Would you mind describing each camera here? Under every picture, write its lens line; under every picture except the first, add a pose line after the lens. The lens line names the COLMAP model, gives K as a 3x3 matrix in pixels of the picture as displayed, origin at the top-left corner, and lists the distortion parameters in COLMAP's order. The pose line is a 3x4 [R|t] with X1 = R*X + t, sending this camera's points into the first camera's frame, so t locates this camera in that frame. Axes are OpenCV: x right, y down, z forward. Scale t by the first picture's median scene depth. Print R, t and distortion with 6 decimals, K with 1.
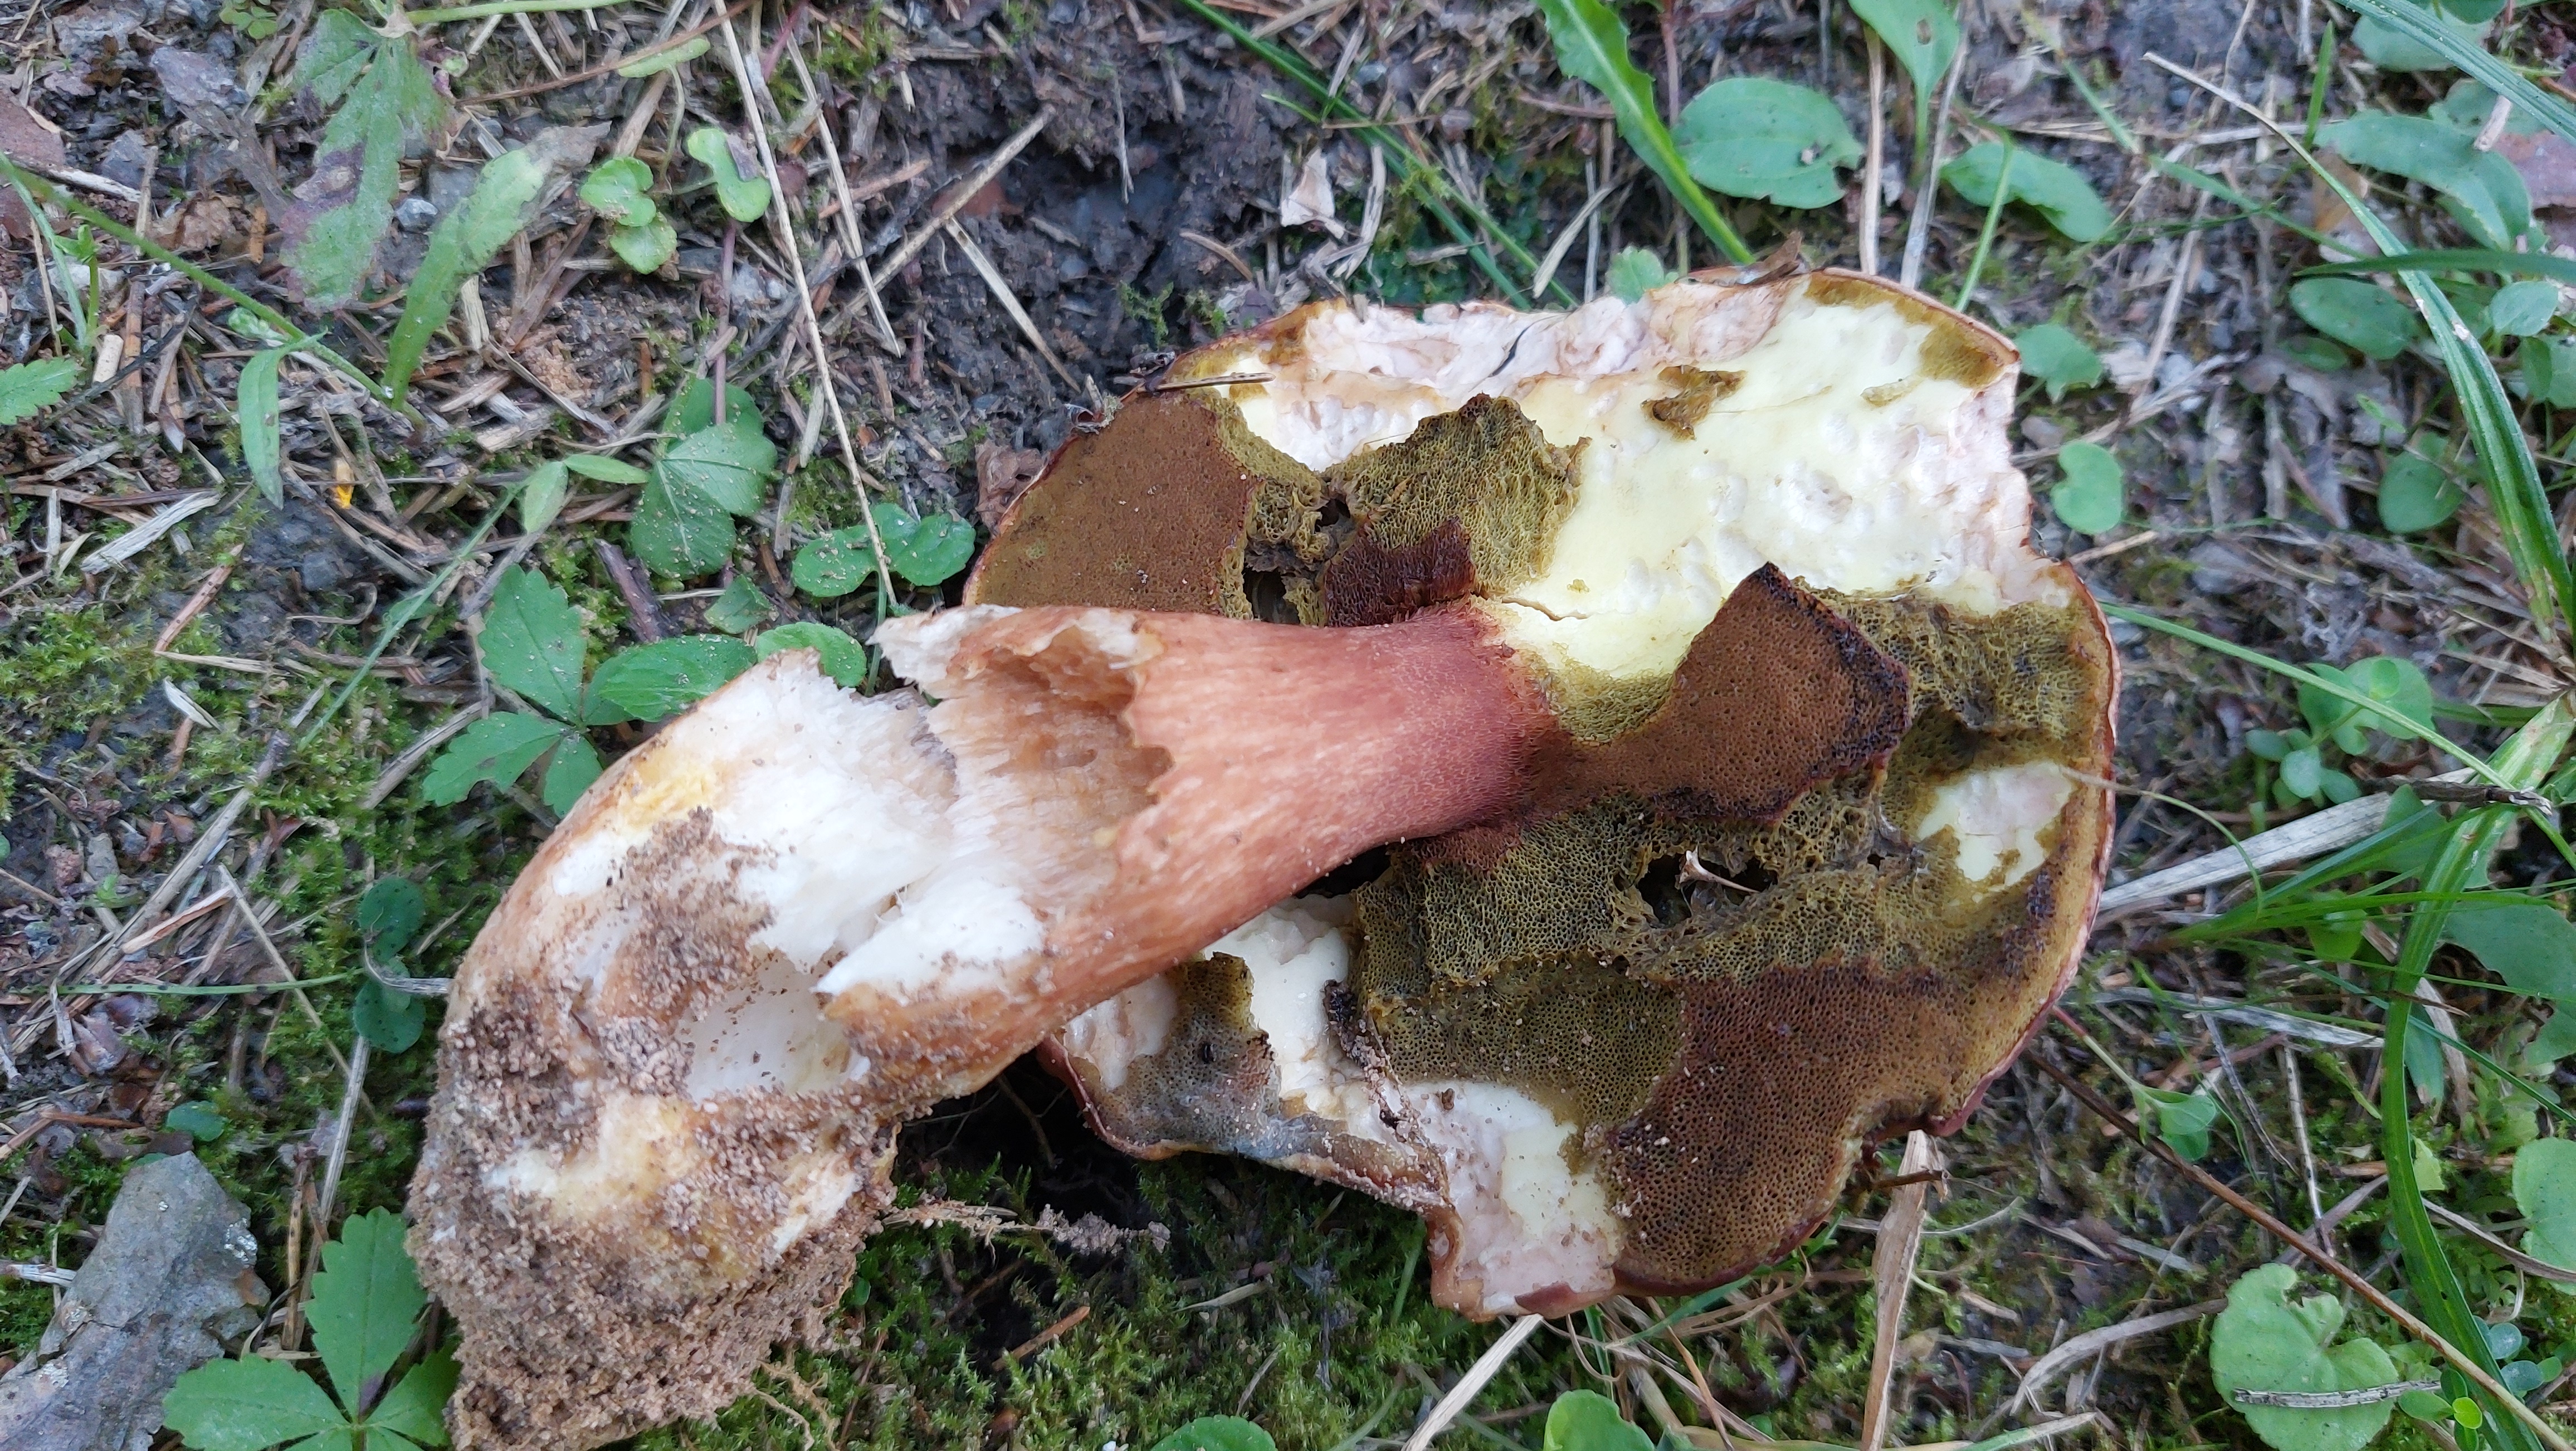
lens RADIAL K [[1811.1, 0, 1293.1], [0, 1811.1, 734.2], [0, 0, 1]] dist [-0.063514, 0.003960]
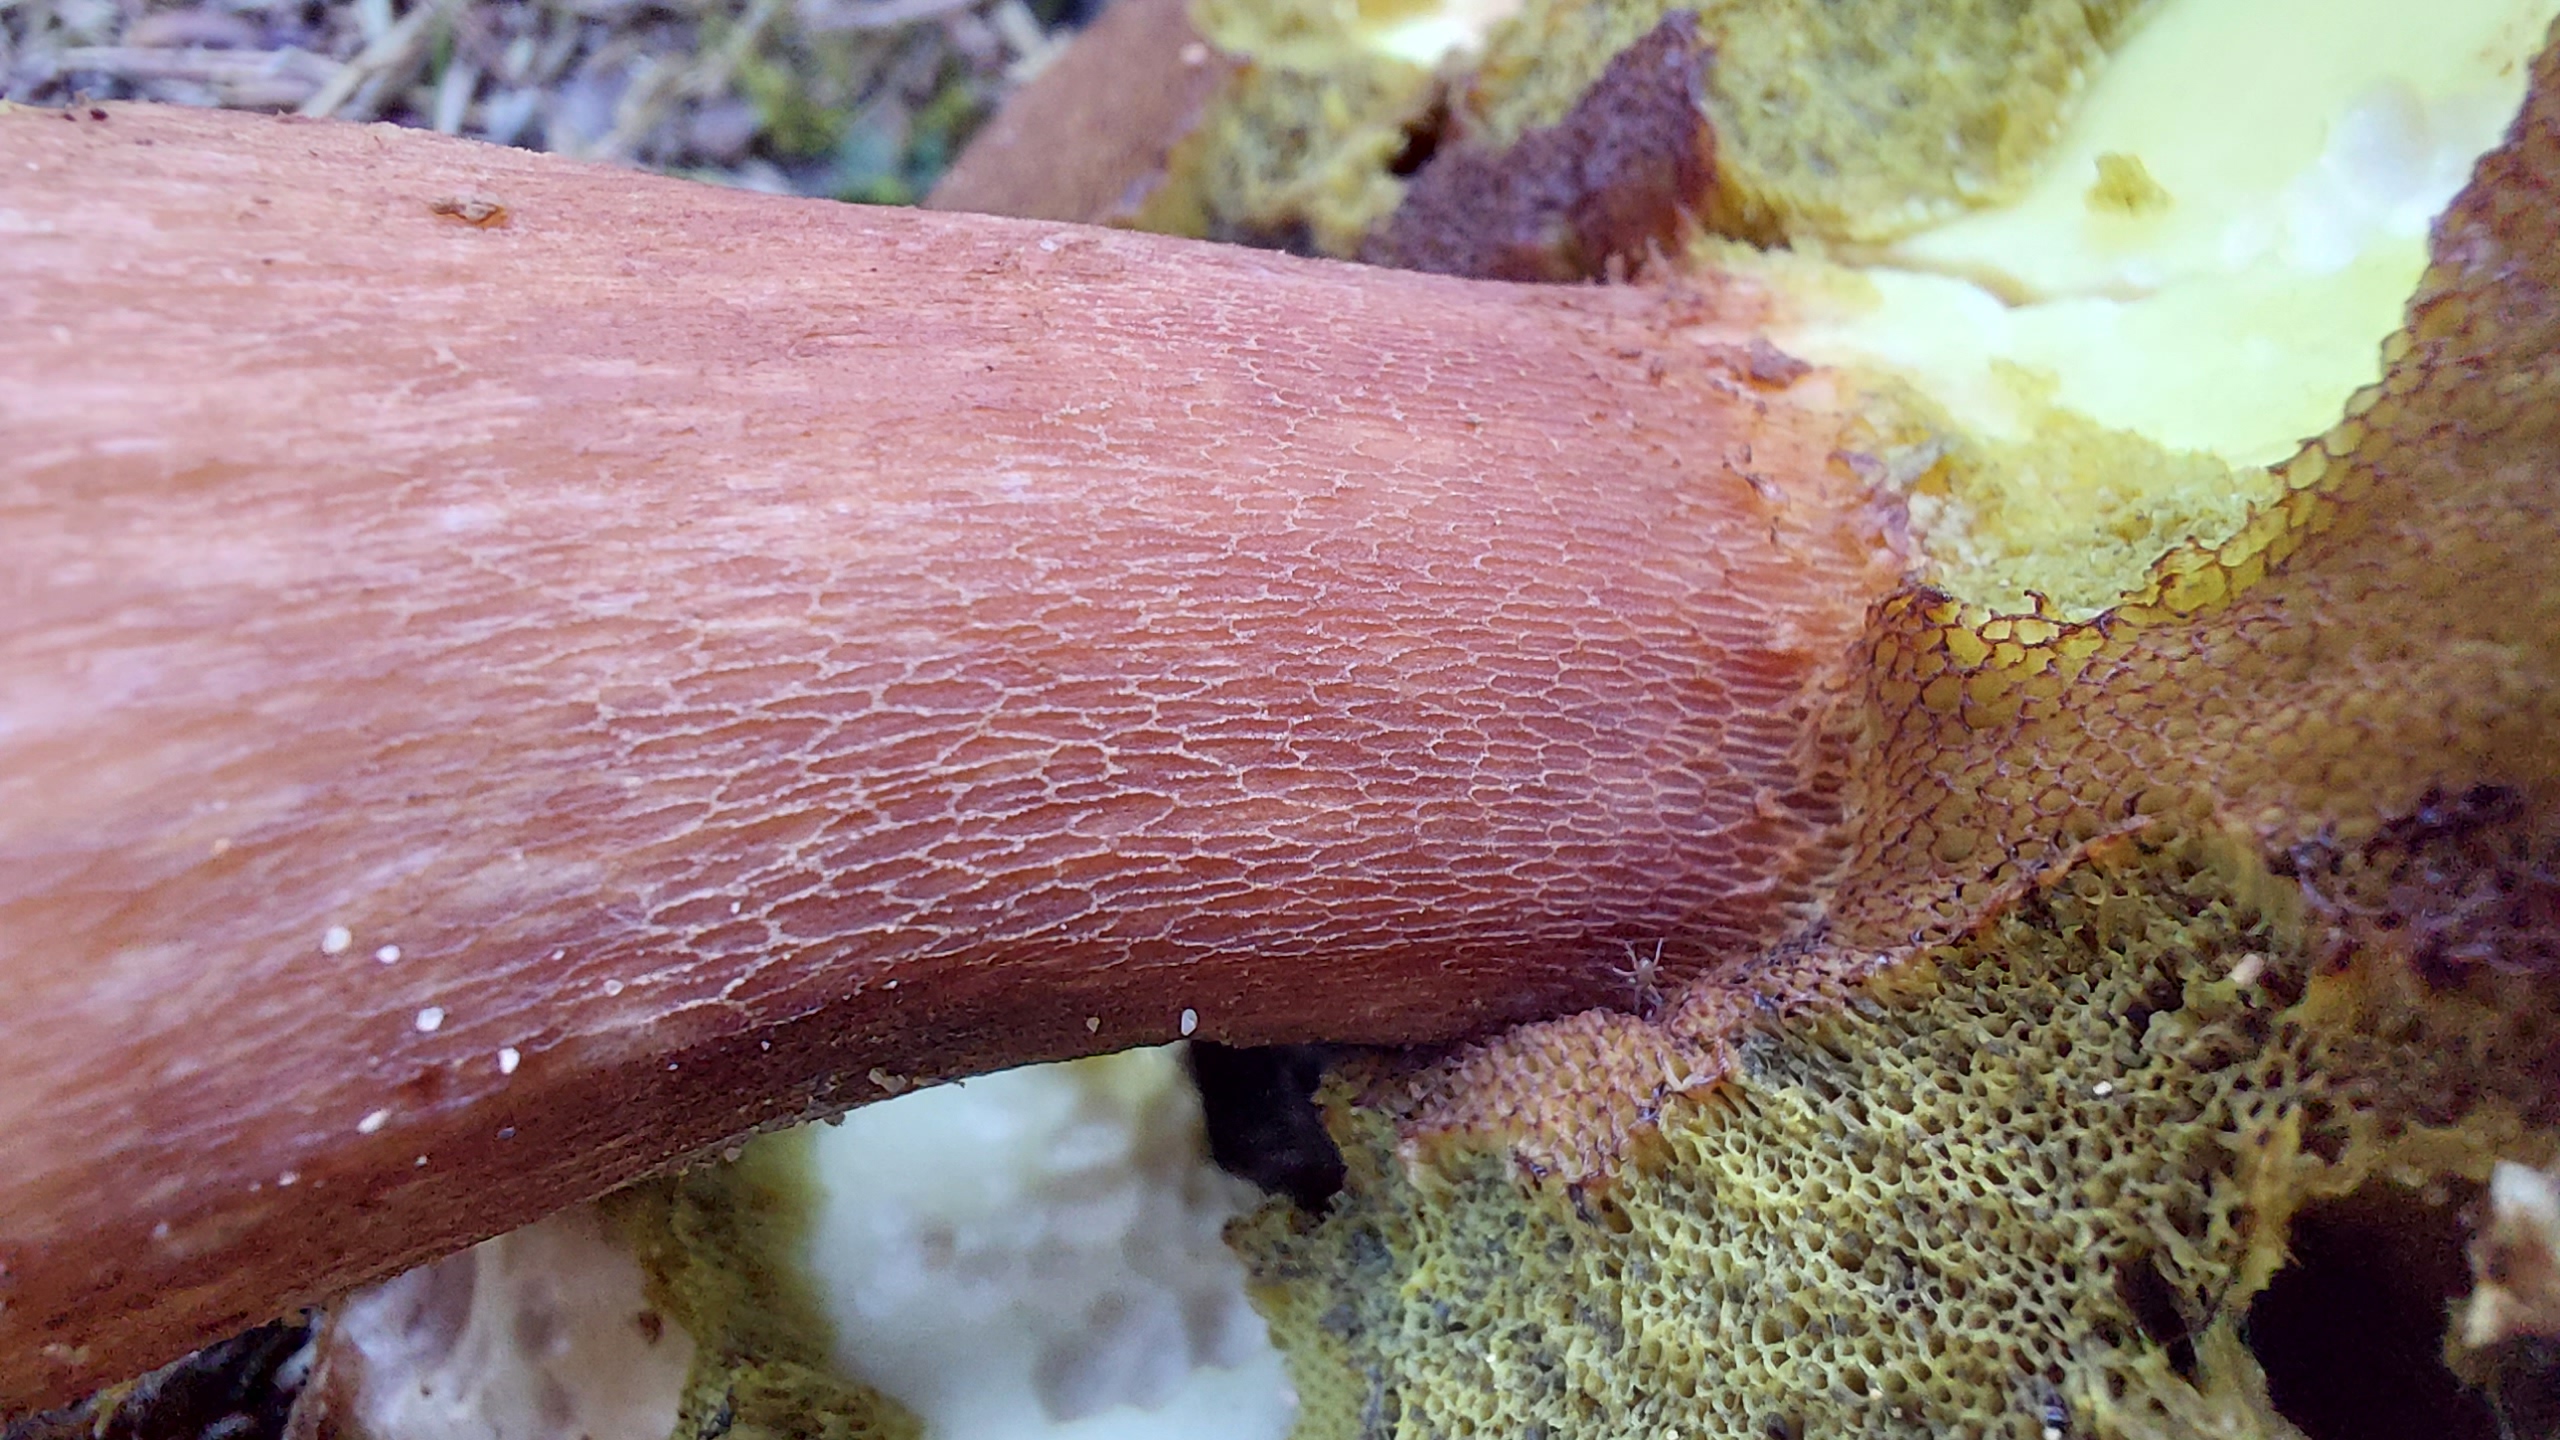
lens RADIAL K [[2035.8, 0, 1281.6], [0, 2035.8, 718.3], [0, 0, 1]] dist [0.009406, 0.002489]
pose [[0.914046, 0.012501, -0.405417, 0.165842], [-0.073674, 0.988015, -0.135639, 0.050060], [0.398862, 0.153849, 0.904013, 0.669067]]
